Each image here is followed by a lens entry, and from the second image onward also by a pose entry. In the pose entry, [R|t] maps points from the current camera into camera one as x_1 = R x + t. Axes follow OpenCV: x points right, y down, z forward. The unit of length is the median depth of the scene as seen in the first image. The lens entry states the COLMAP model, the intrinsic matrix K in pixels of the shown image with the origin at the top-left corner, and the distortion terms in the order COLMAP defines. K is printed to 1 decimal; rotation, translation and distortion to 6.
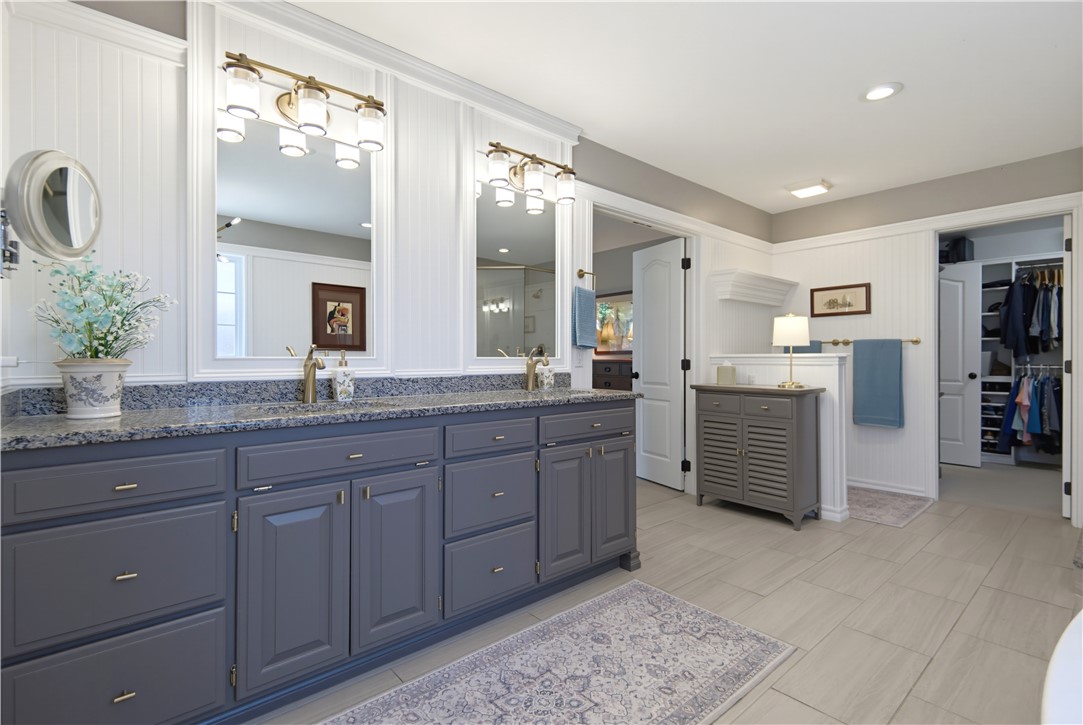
lens RADIAL K [[501.3, 0, 537.2], [0, 501.3, 360.7], [0, 0, 1]] dist [0.003458, -0.000331]
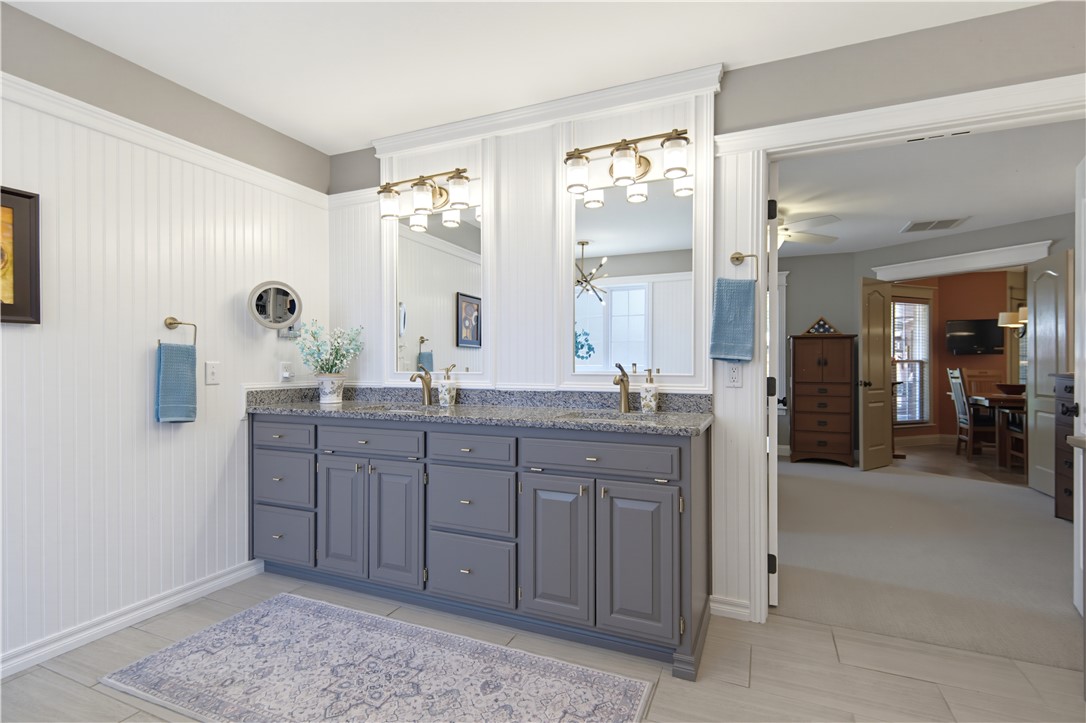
lens RADIAL K [[502.7, 0, 546.3], [0, 502.7, 367.4], [0, 0, 1]] dist [0.003458, -0.000331]
pose [[0.444748, 0.005007, -0.895642, 0.864287], [-0.003658, 0.999986, 0.003774, -0.025359], [0.895648, 0.001598, 0.444760, 0.599252]]
